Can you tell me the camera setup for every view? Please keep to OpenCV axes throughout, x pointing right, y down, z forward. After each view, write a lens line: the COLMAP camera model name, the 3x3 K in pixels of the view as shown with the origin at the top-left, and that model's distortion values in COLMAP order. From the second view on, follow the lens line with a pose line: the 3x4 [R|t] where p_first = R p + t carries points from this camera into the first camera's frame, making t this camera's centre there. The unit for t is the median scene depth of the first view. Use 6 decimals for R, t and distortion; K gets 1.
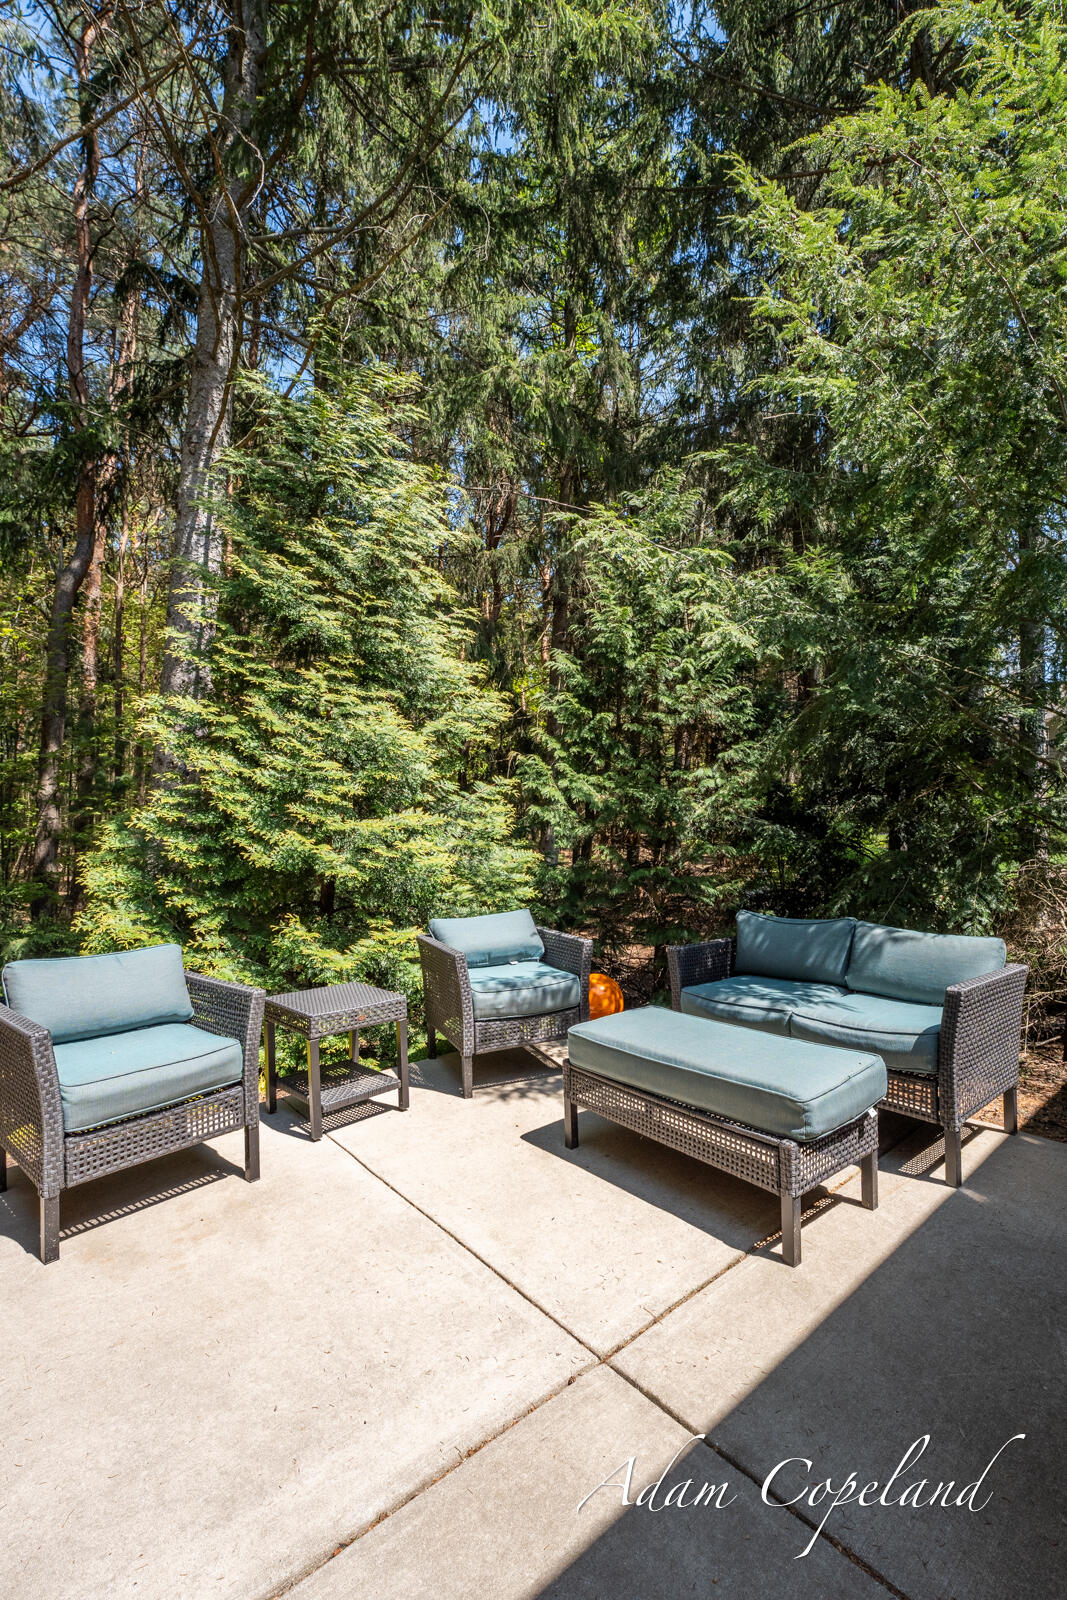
lens RADIAL K [[648.5, 0, 522.1], [0, 648.5, 795.6], [0, 0, 1]] dist [-0.029033, 0.004084]
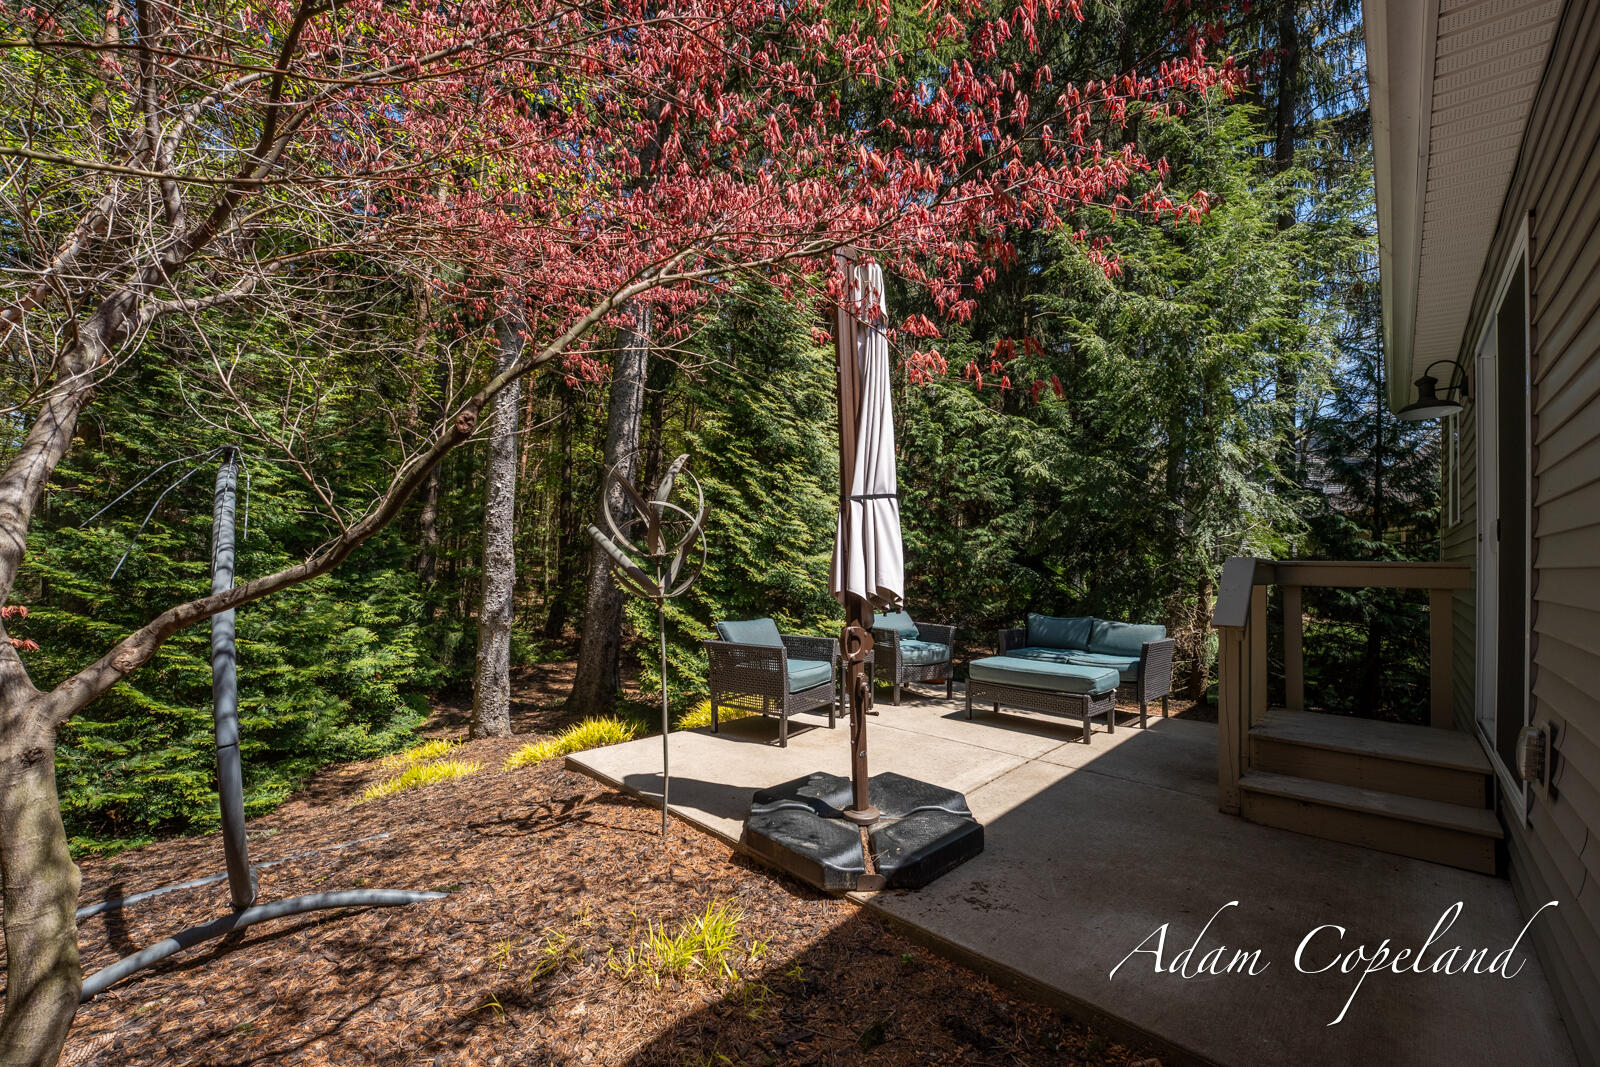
lens RADIAL K [[550.8, 0, 829.2], [0, 550.8, 532.8], [0, 0, 1]] dist [-0.000298, 0.000023]
pose [[0.992139, 0.042381, 0.117747, -0.370099], [-0.042449, 0.999097, -0.001929, -0.021756], [-0.117723, -0.003084, 0.993042, -0.436888]]
